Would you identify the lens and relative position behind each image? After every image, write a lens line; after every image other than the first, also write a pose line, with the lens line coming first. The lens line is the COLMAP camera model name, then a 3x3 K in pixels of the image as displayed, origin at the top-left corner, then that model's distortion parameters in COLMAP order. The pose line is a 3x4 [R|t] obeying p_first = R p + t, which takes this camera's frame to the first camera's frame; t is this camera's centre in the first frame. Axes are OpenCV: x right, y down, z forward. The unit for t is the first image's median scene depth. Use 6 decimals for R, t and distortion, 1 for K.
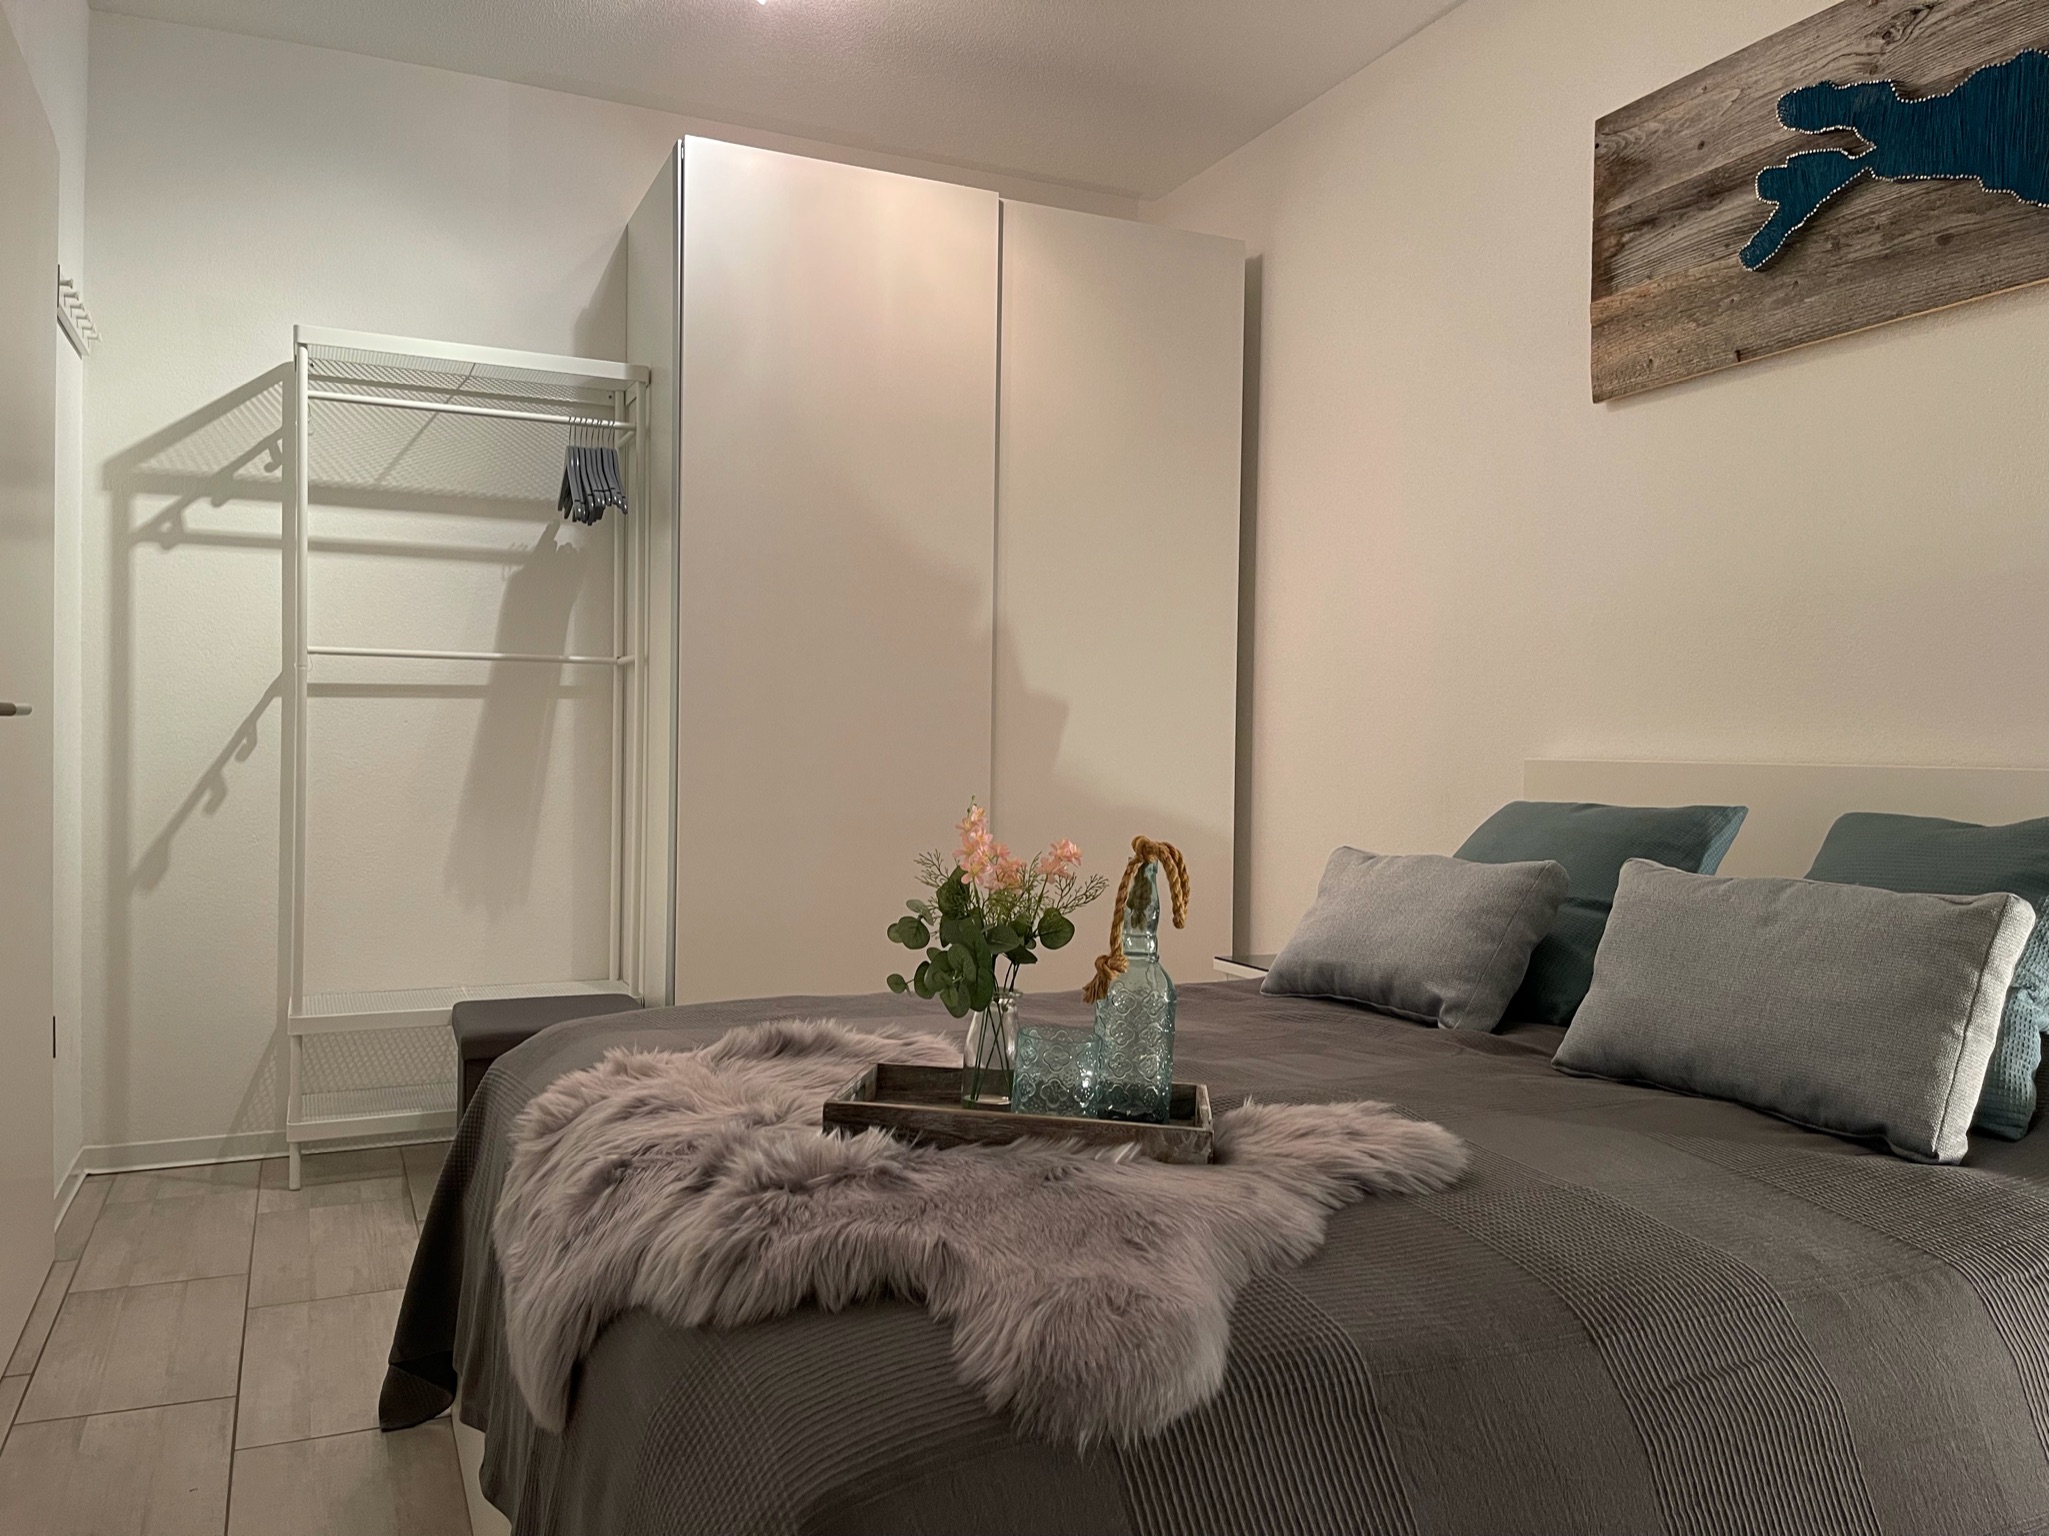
lens RADIAL K [[1540.7, 0, 1024.5], [0, 1540.7, 768.0], [0, 0, 1]] dist [-0.037731, -0.001717]
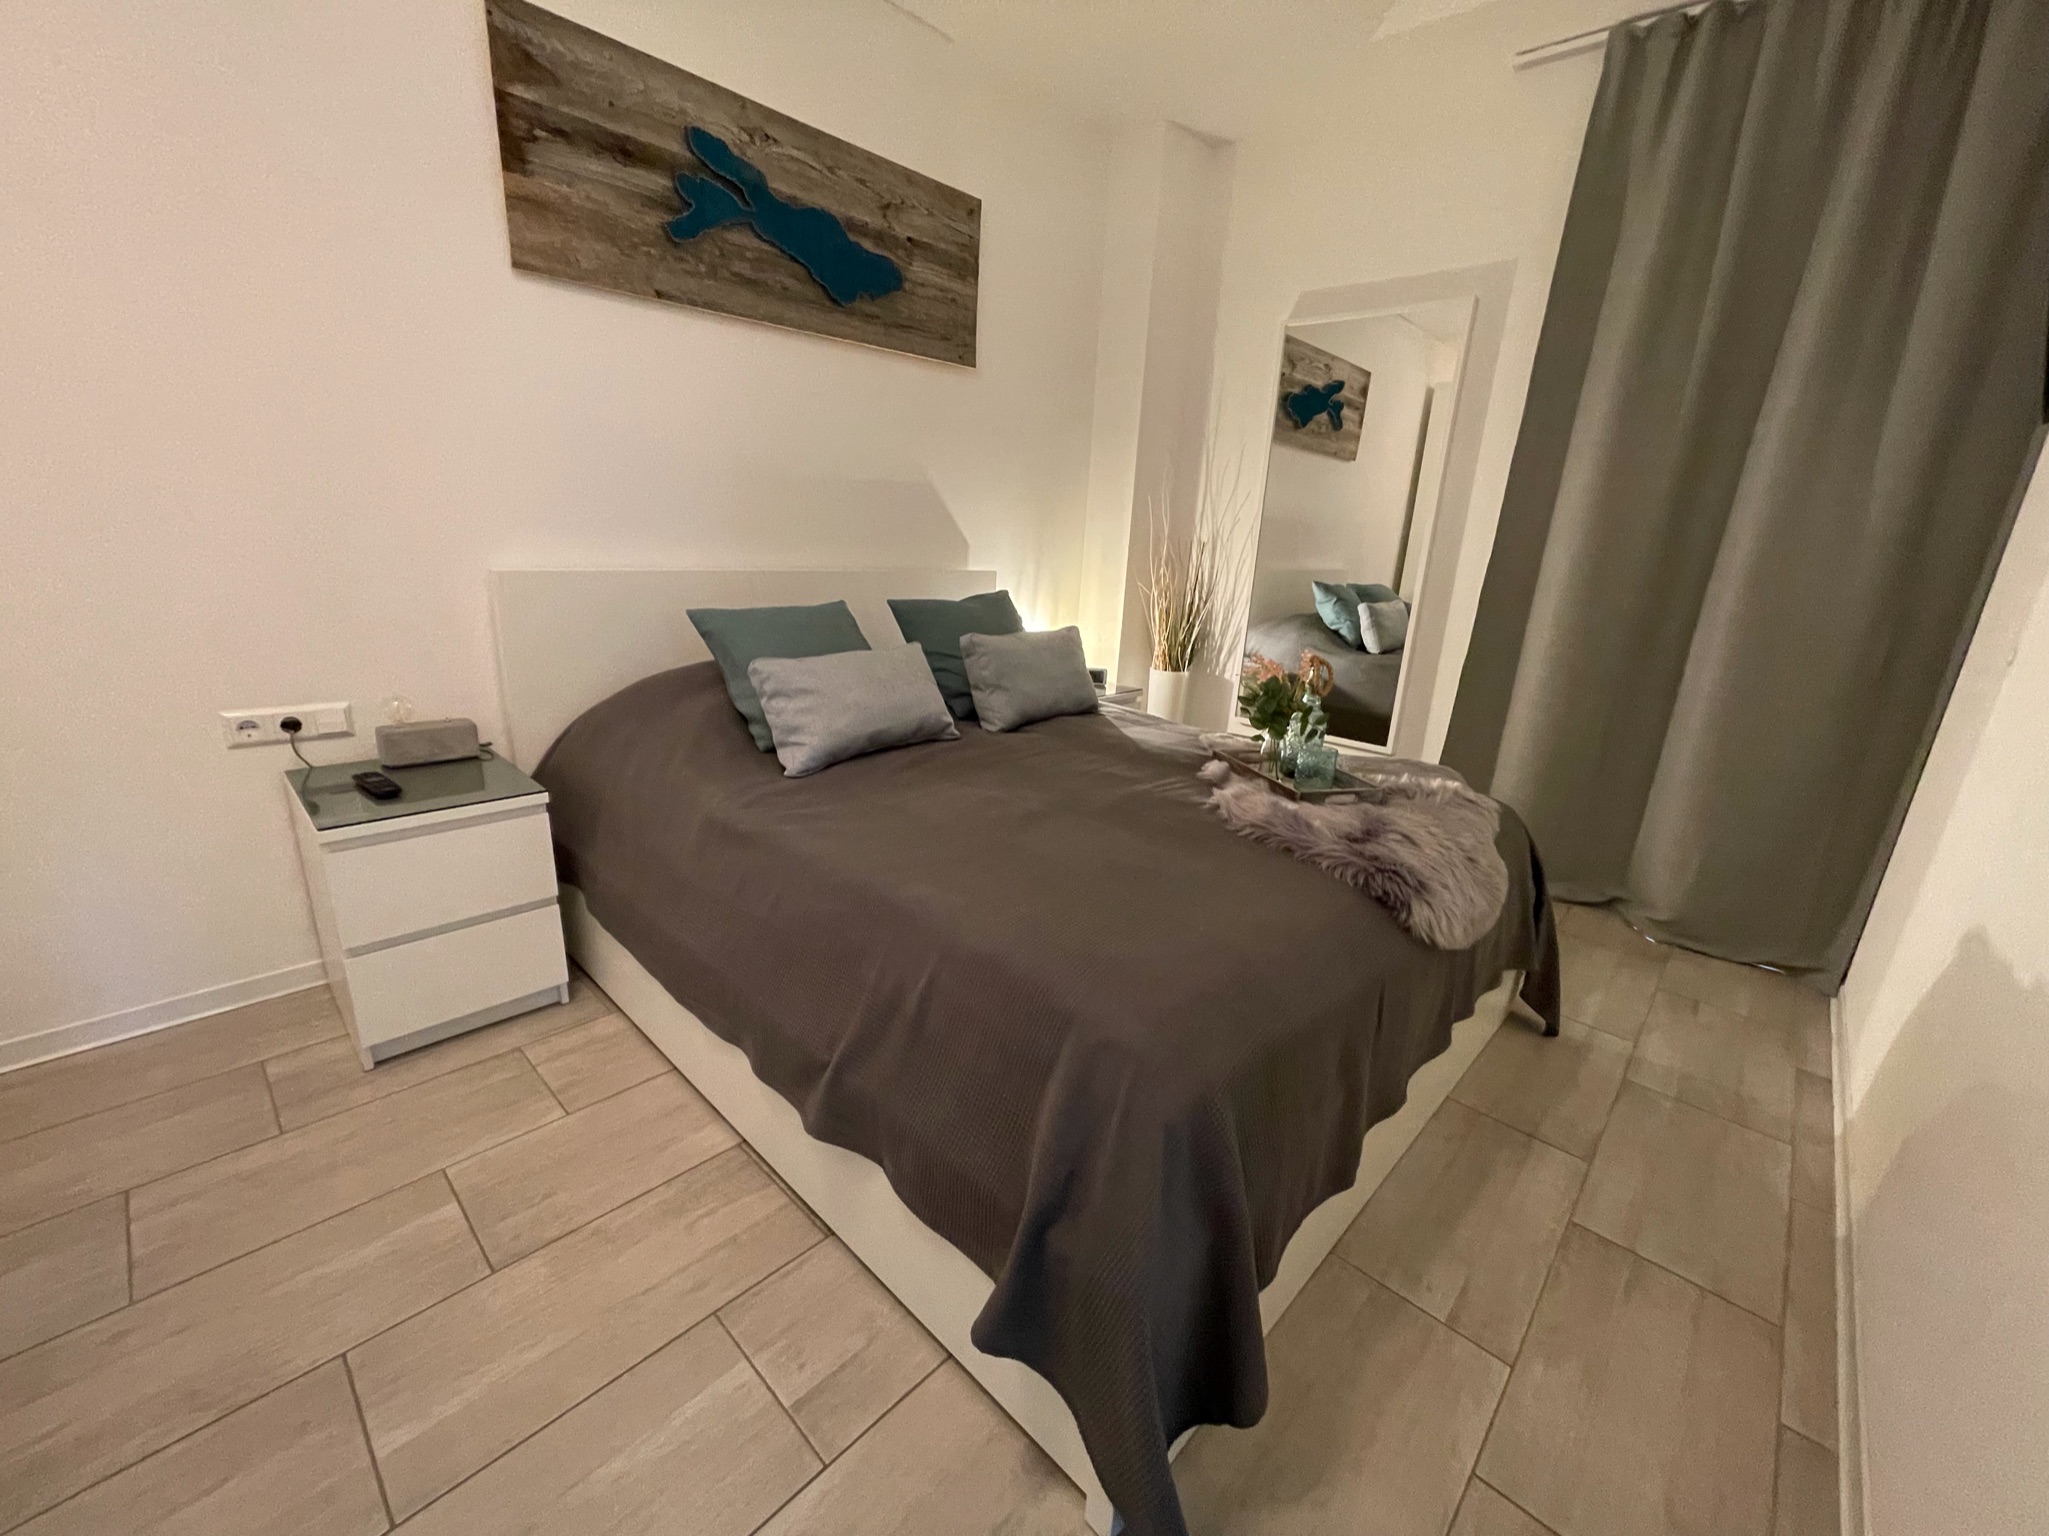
lens RADIAL K [[821.5, 0, 1024.5], [0, 821.5, 768.0], [0, 0, 1]] dist [0.000260, 0.000049]
pose [[-0.372857, -0.293571, 0.880224, -0.515834], [-0.049819, 0.953596, 0.296939, -0.079081], [-0.926551, 0.066864, -0.370180, 0.968437]]
